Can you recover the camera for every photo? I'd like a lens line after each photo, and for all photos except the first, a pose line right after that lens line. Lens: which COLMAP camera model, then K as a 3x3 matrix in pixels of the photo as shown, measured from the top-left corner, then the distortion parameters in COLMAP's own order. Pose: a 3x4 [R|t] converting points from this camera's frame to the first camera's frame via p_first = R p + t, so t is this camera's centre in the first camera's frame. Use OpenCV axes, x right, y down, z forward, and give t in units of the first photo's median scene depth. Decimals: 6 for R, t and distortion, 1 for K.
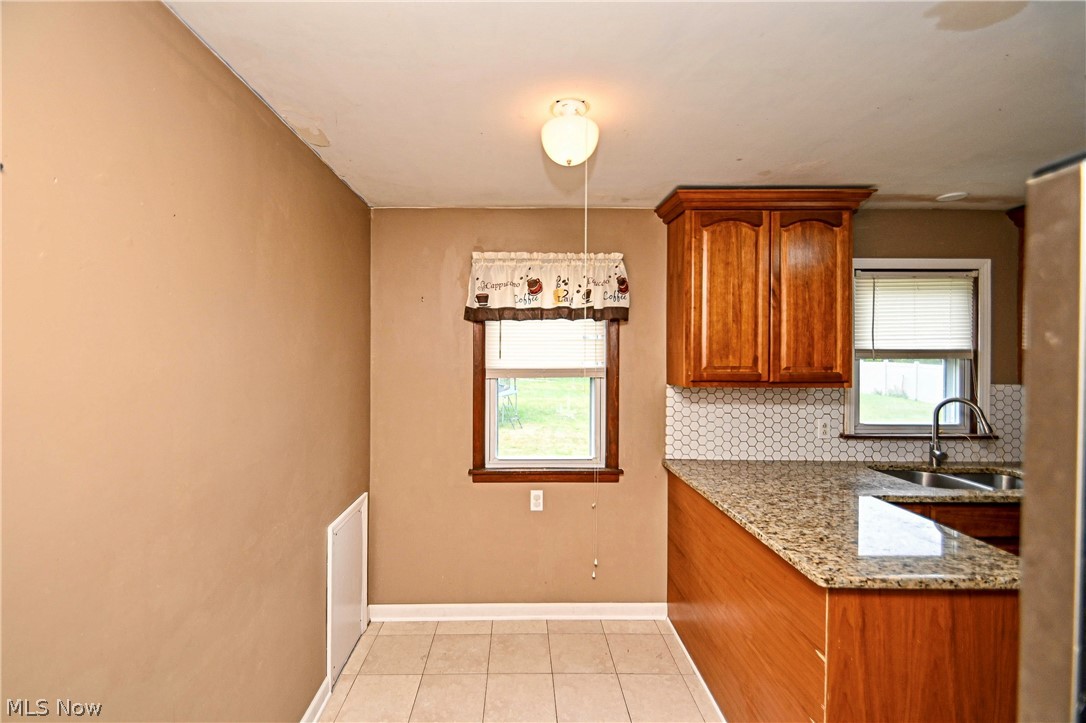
lens RADIAL K [[477.1, 0, 521.9], [0, 477.1, 353.5], [0, 0, 1]] dist [0.014135, -0.010135]
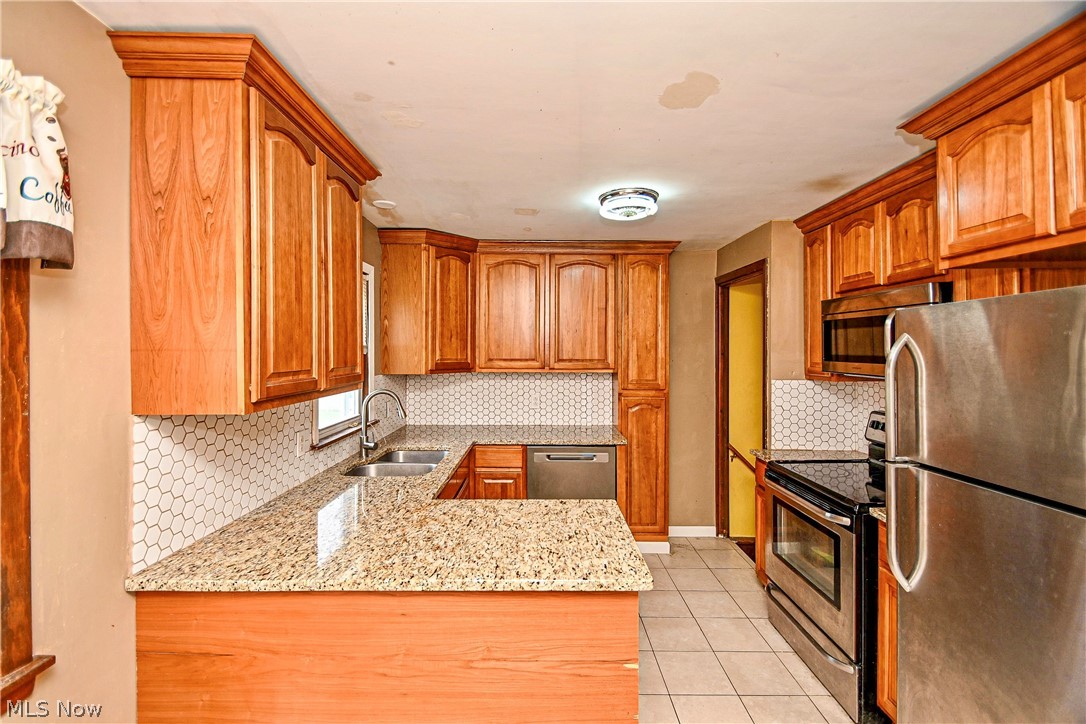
lens RADIAL K [[477.1, 0, 542.5], [0, 477.1, 348.7], [0, 0, 1]] dist [0.014135, -0.010135]
pose [[0.005889, -0.001760, 0.999981, -0.174425], [0.002493, 0.999995, 0.001745, -0.002274], [-0.999980, 0.002483, 0.005893, 0.614179]]
